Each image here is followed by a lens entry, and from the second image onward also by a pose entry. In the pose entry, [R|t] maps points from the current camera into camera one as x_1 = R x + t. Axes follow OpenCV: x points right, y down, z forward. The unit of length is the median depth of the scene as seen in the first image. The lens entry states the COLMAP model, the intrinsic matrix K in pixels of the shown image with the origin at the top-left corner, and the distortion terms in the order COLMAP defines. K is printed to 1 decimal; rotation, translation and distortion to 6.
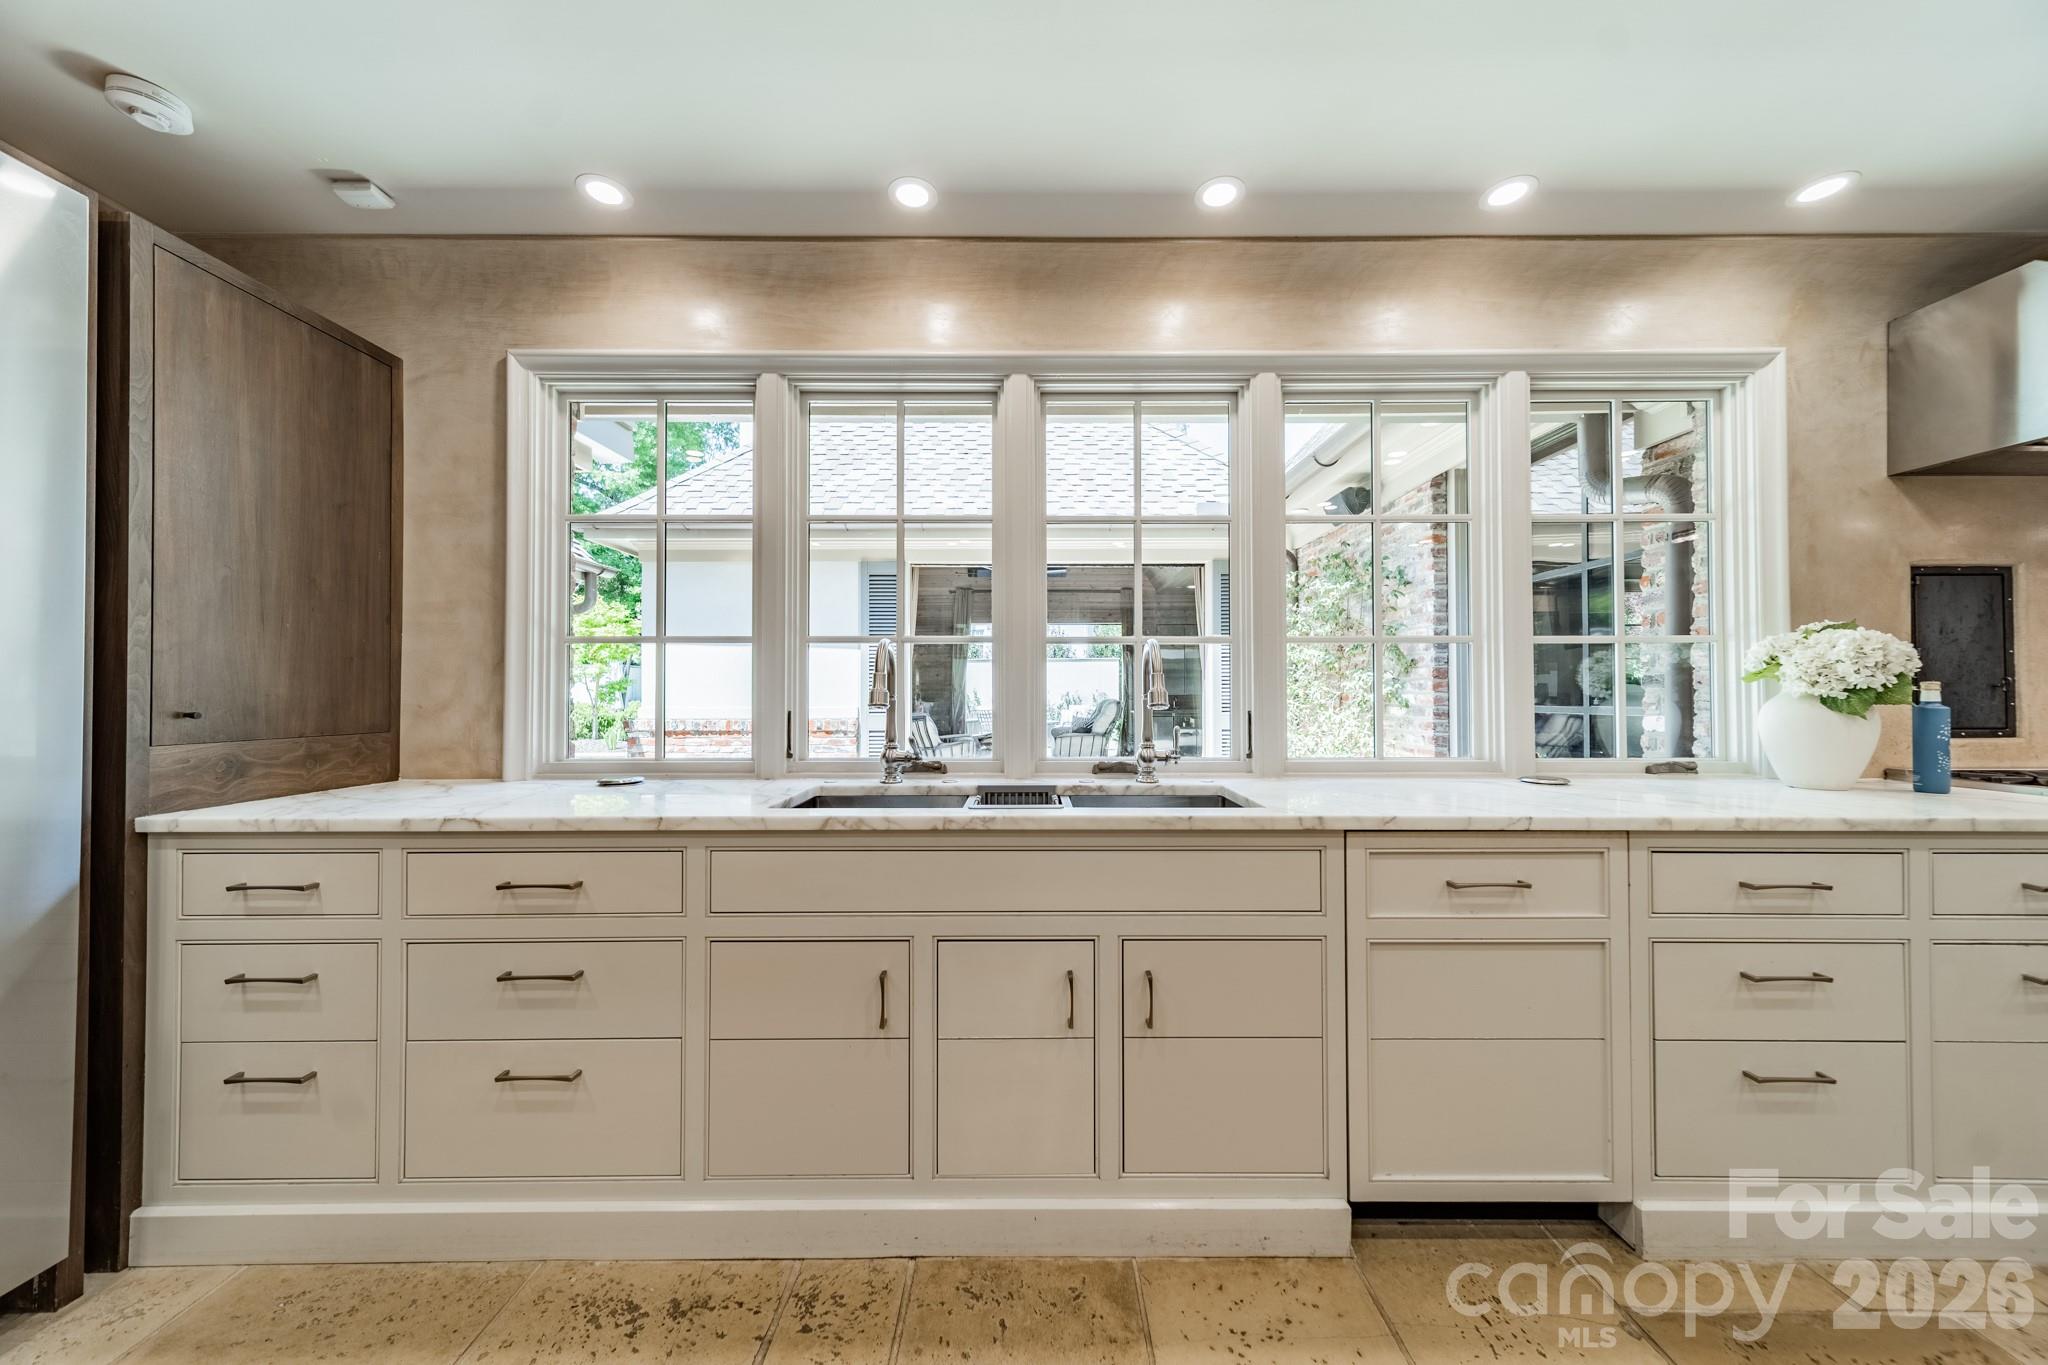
lens RADIAL K [[717.9, 0, 1021.5], [0, 717.9, 675.1], [0, 0, 1]] dist [0.003970, 0.000108]
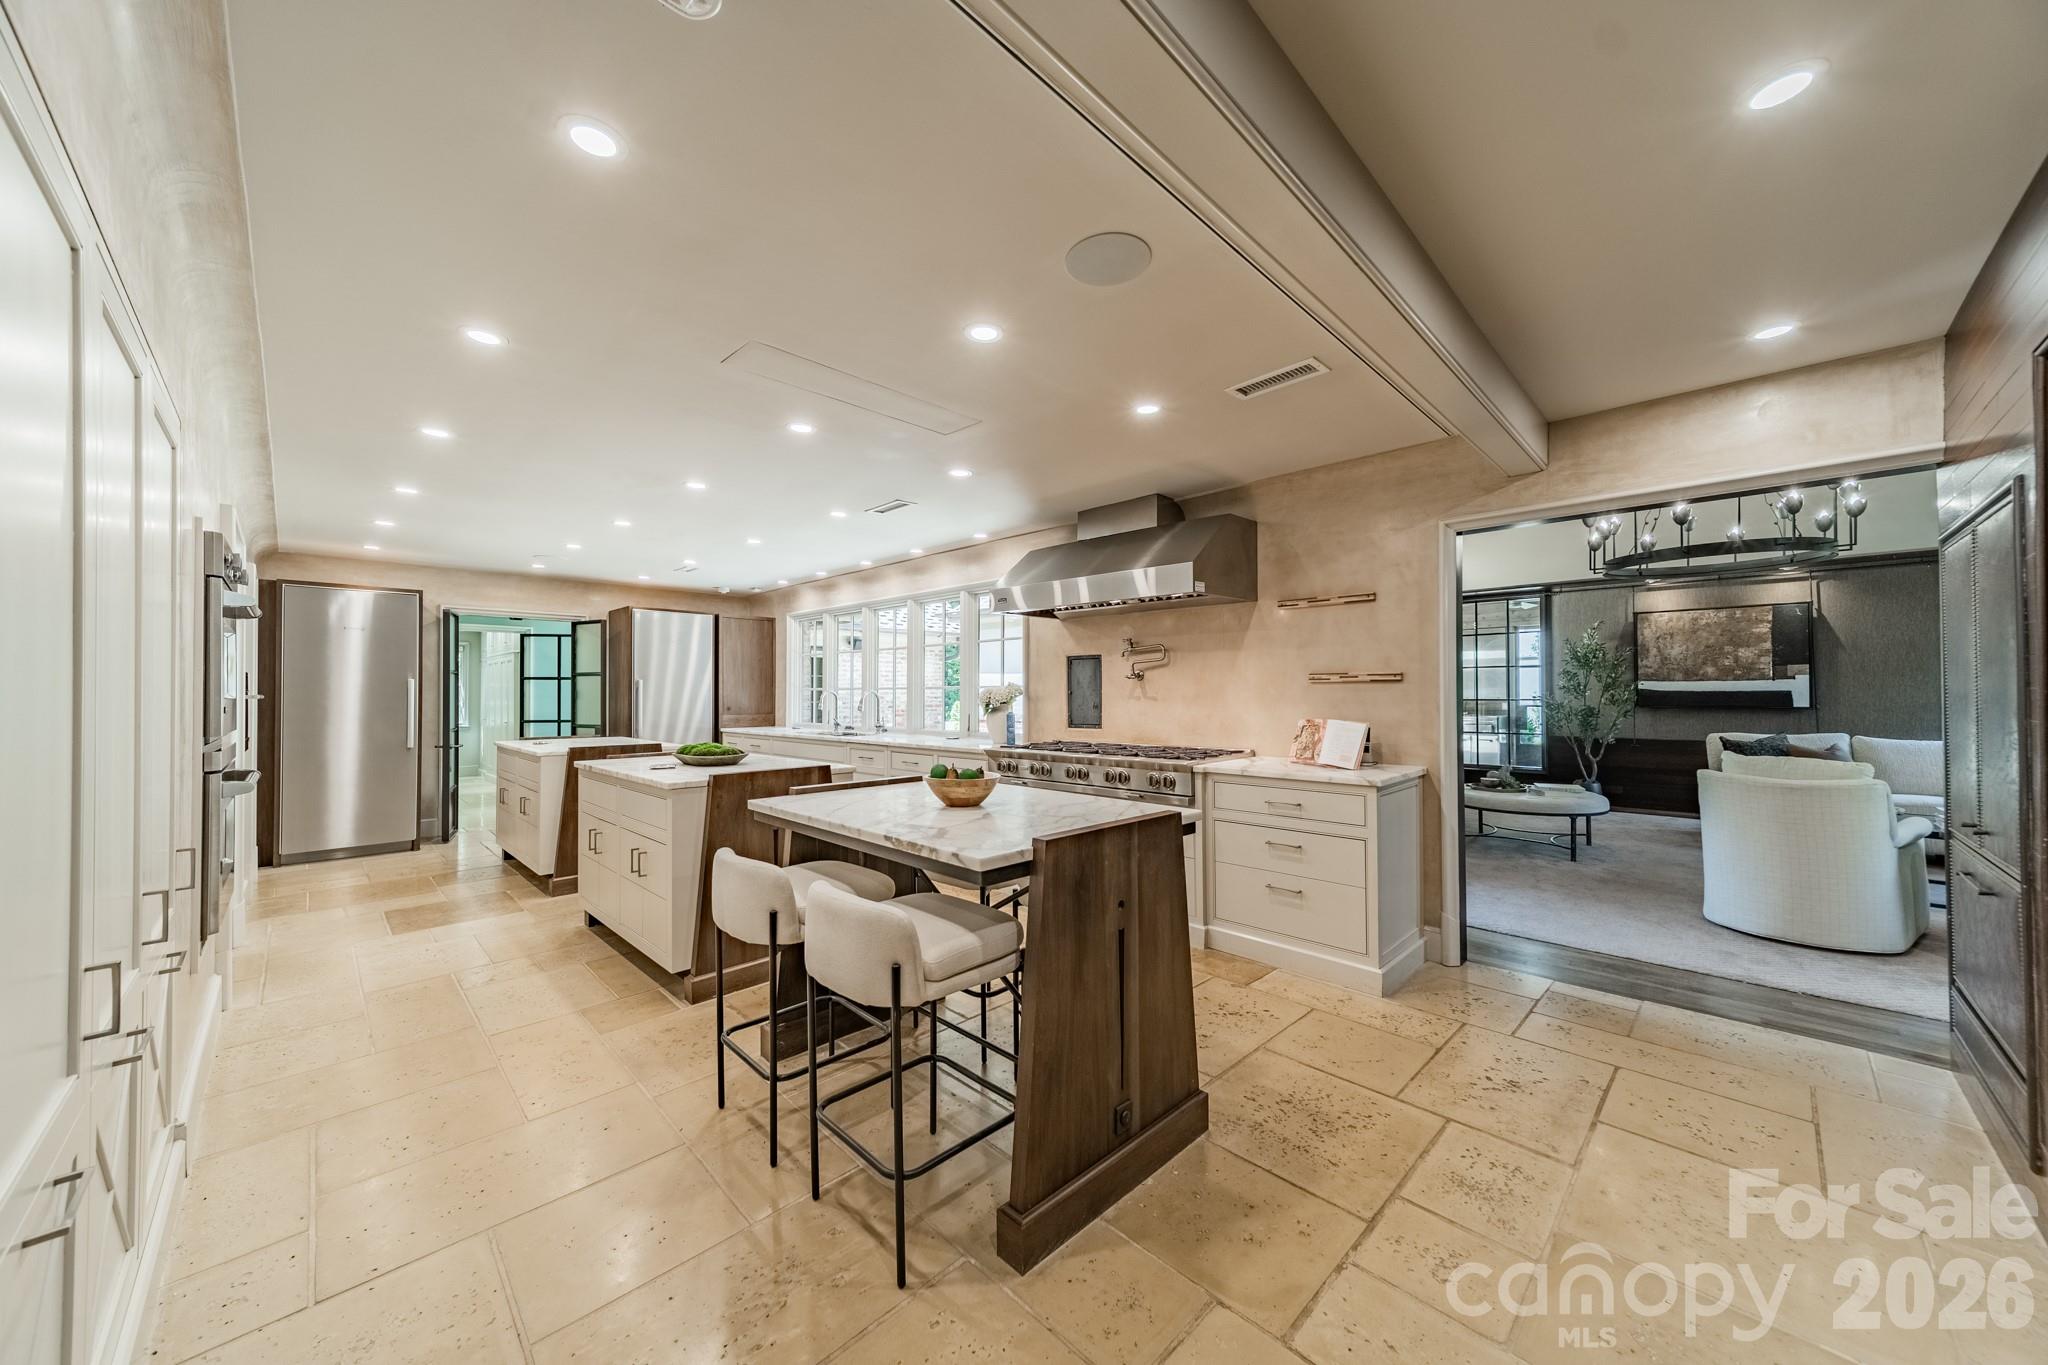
lens RADIAL K [[719.0, 0, 1034.1], [0, 719.0, 687.3], [0, 0, 1]] dist [0.010440, -0.000403]
pose [[0.711030, -0.011774, -0.703063, 2.812401], [0.011287, 0.999922, -0.005330, -0.036869], [0.703071, -0.004146, 0.711108, -0.759207]]
